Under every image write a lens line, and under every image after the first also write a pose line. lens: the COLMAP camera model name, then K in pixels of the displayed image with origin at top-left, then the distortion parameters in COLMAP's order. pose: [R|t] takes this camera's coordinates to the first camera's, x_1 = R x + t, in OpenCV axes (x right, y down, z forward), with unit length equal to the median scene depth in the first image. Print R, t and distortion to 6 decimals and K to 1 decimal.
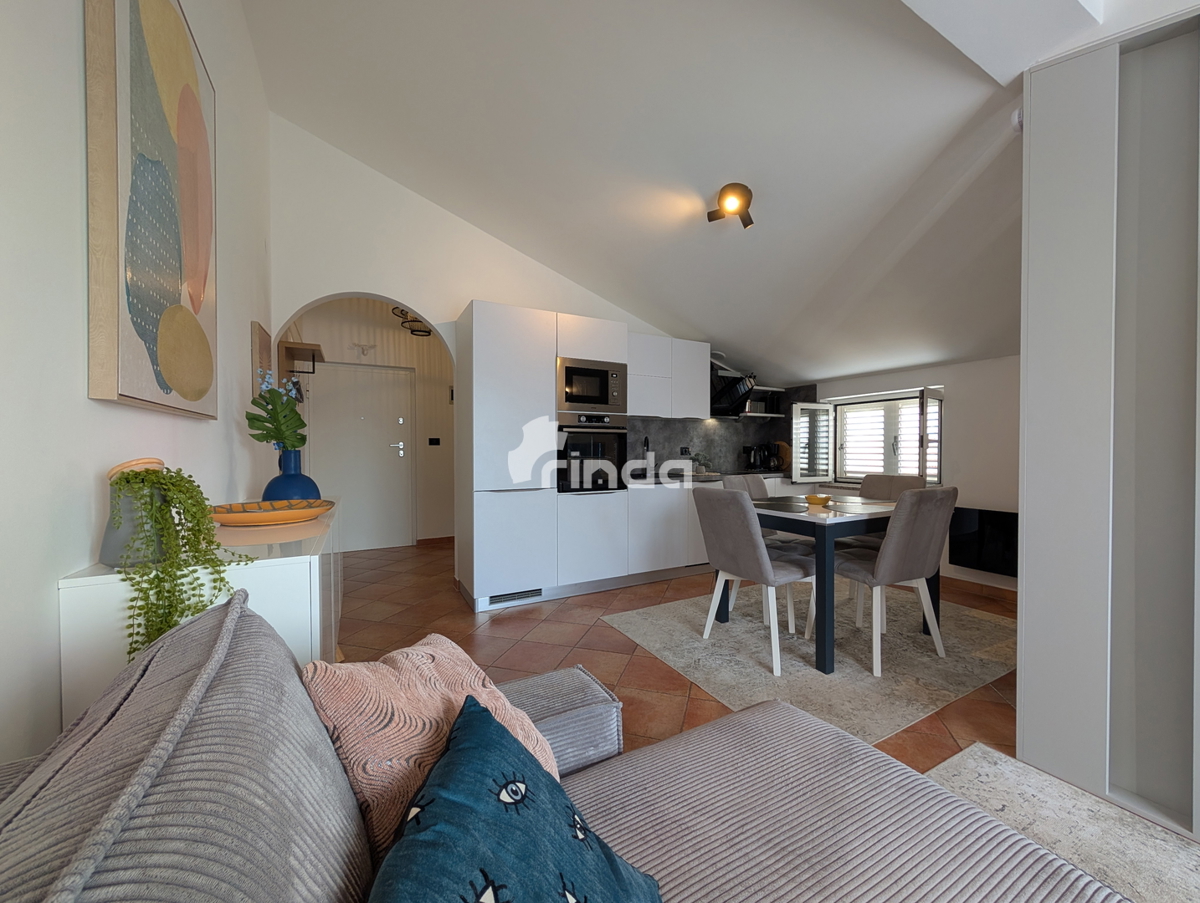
lens RADIAL K [[454.4, 0, 603.4], [0, 454.4, 453.3], [0, 0, 1]] dist [0.001050, -0.000259]
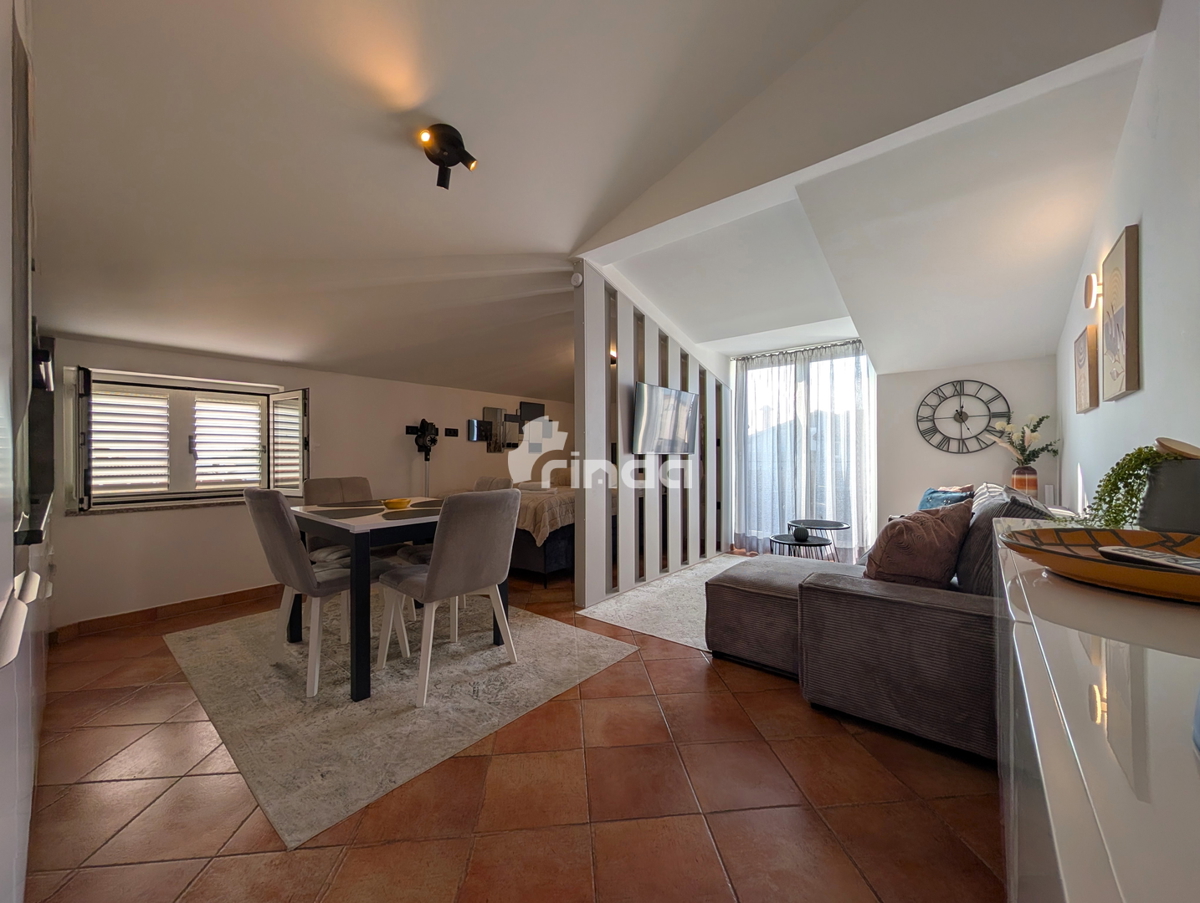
lens RADIAL K [[454.4, 0, 602.3], [0, 454.4, 459.0], [0, 0, 1]] dist [0.001050, -0.000259]
pose [[-0.375571, -0.015399, 0.926666, -0.584043], [0.006675, 0.999791, 0.019320, -0.013611], [-0.926770, 0.013442, -0.375390, 1.015941]]
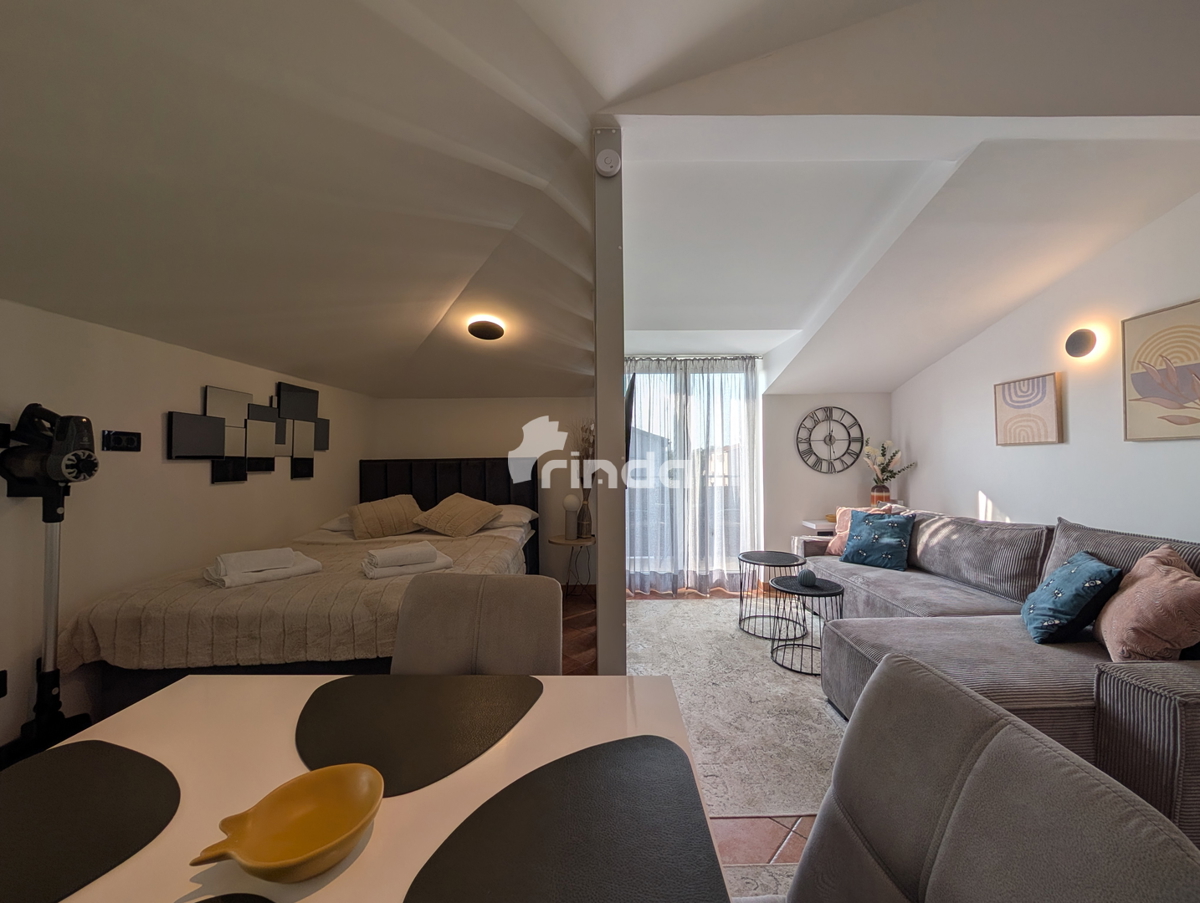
lens RADIAL K [[454.4, 0, 603.7], [0, 454.4, 457.6], [0, 0, 1]] dist [0.001050, -0.000259]
pose [[-0.888772, -0.002677, 0.458343, 0.309042], [0.002018, 0.999950, 0.009753, -0.067703], [-0.458346, 0.009593, -0.888722, 1.186656]]
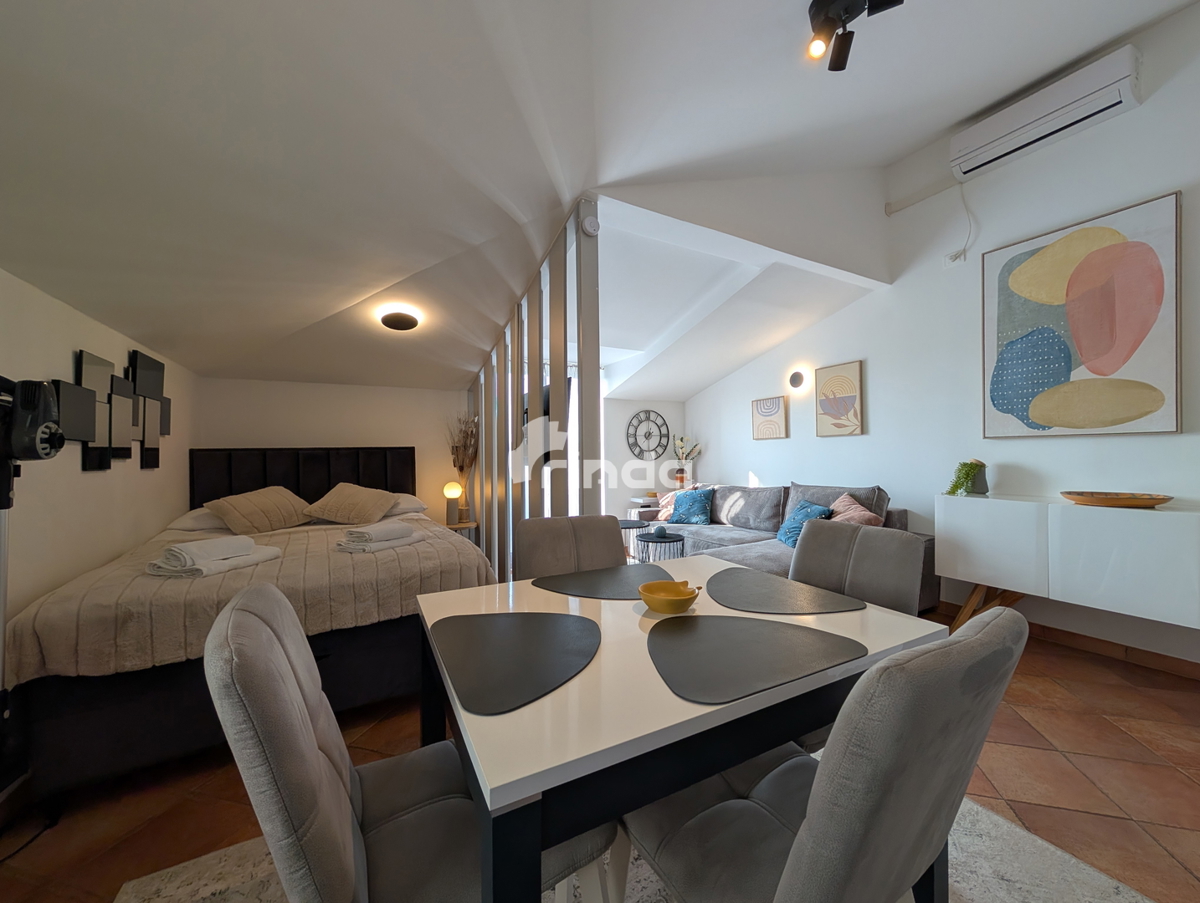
lens RADIAL K [[454.4, 0, 604.3], [0, 454.4, 457.7], [0, 0, 1]] dist [0.001050, -0.000259]
pose [[-0.999657, 0.001307, -0.026167, 0.594121], [0.000939, 0.999901, 0.014060, -0.039761], [0.026182, 0.014031, -0.999559, 1.498840]]
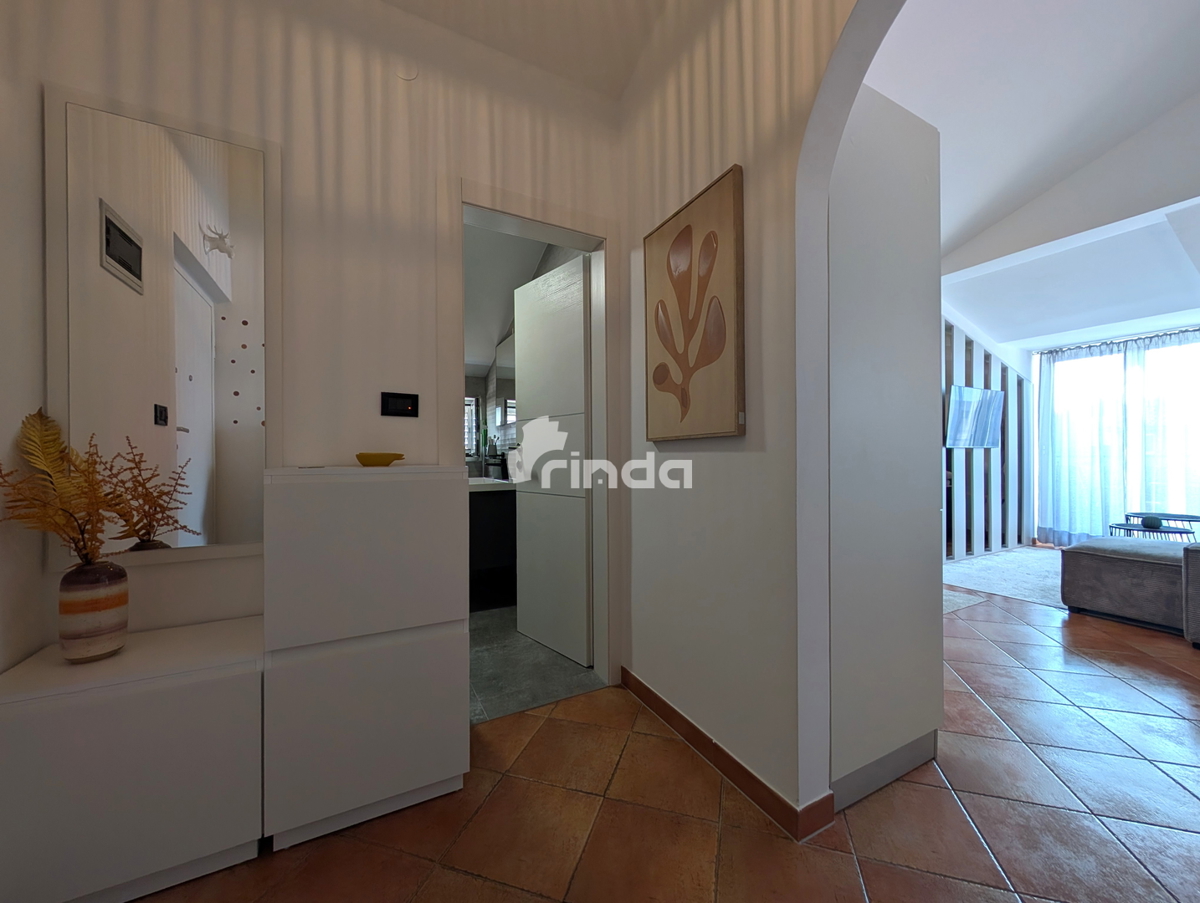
lens RADIAL K [[454.4, 0, 599.8], [0, 454.4, 457.6], [0, 0, 1]] dist [0.001050, -0.000259]
pose [[0.006991, -0.014708, 0.999867, -0.952444], [0.013512, 0.999802, 0.014612, -0.005432], [-0.999884, 0.013408, 0.007189, 1.620991]]
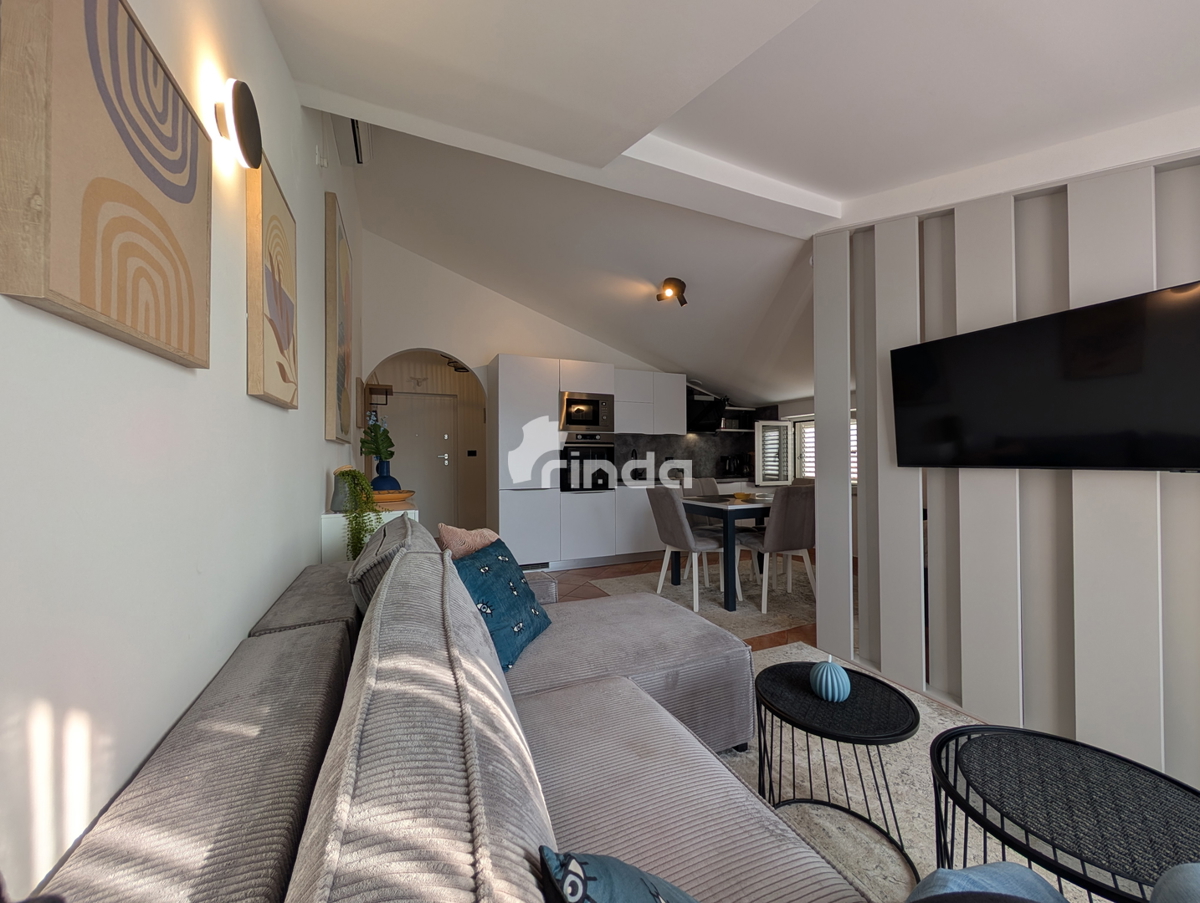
lens RADIAL K [[454.4, 0, 603.7], [0, 454.4, 453.5], [0, 0, 1]] dist [0.001050, -0.000259]
pose [[0.997168, -0.003717, -0.075114, 0.162700], [0.002316, 0.999822, -0.018742, -0.000734], [0.075170, 0.018515, 0.996999, -0.429305]]
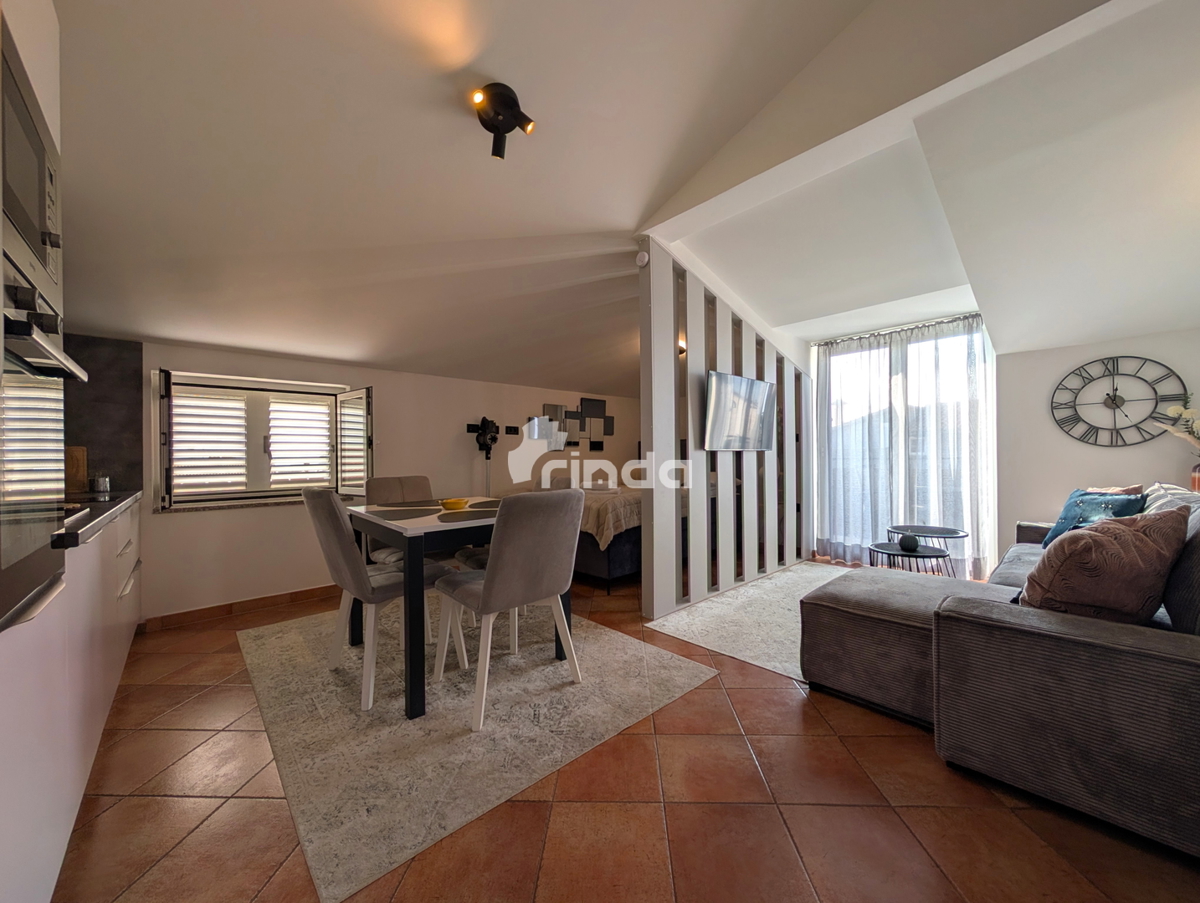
lens RADIAL K [[454.4, 0, 602.1], [0, 454.4, 457.2], [0, 0, 1]] dist [0.001050, -0.000259]
pose [[-0.252276, -0.011611, 0.967586, -0.477833], [0.014740, 0.999766, 0.015840, -0.006527], [-0.967543, 0.018258, -0.252046, 0.999346]]
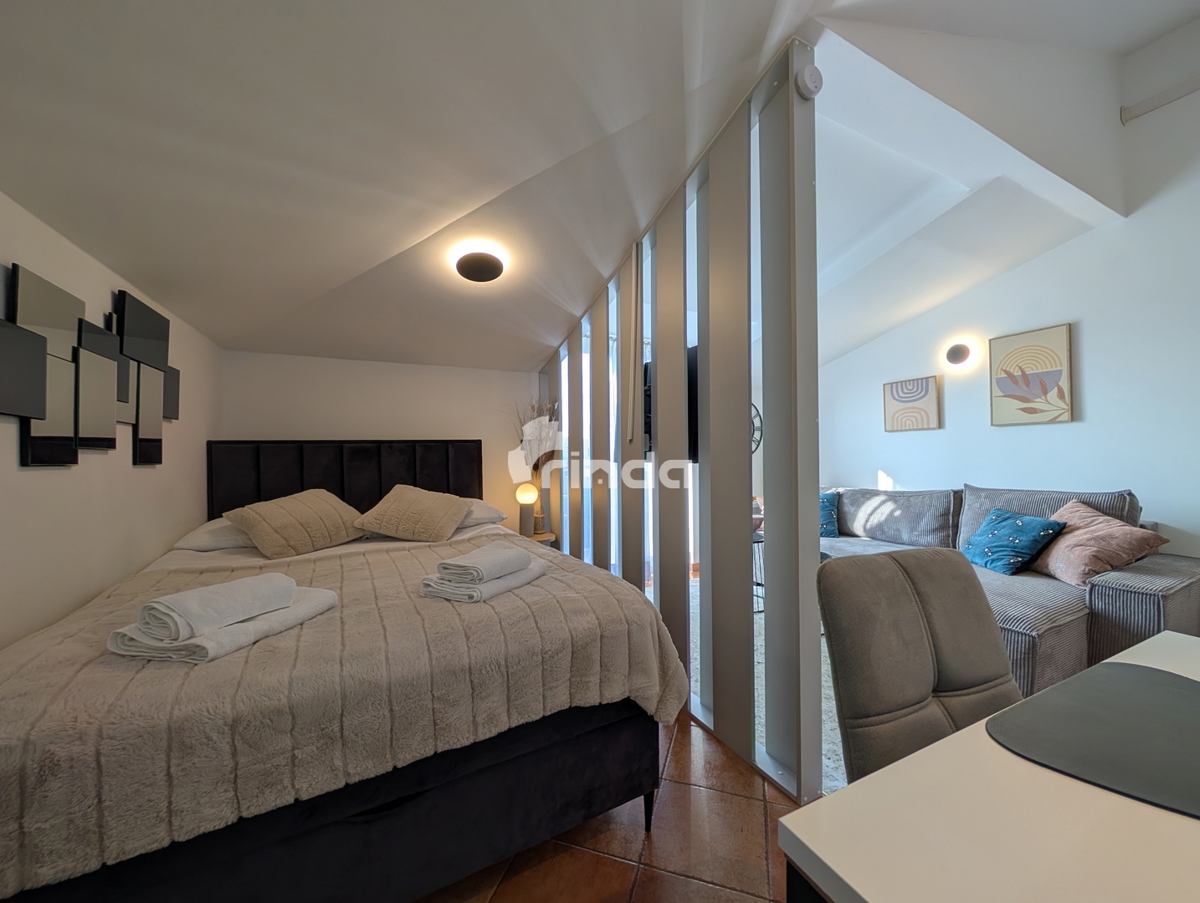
lens RADIAL K [[454.4, 0, 604.7], [0, 454.4, 458.1], [0, 0, 1]] dist [0.001050, -0.000259]
pose [[-0.999923, 0.002196, 0.012249, 0.842526], [0.002354, 0.999915, 0.012833, -0.021010], [-0.012220, 0.012860, -0.999843, 1.178668]]
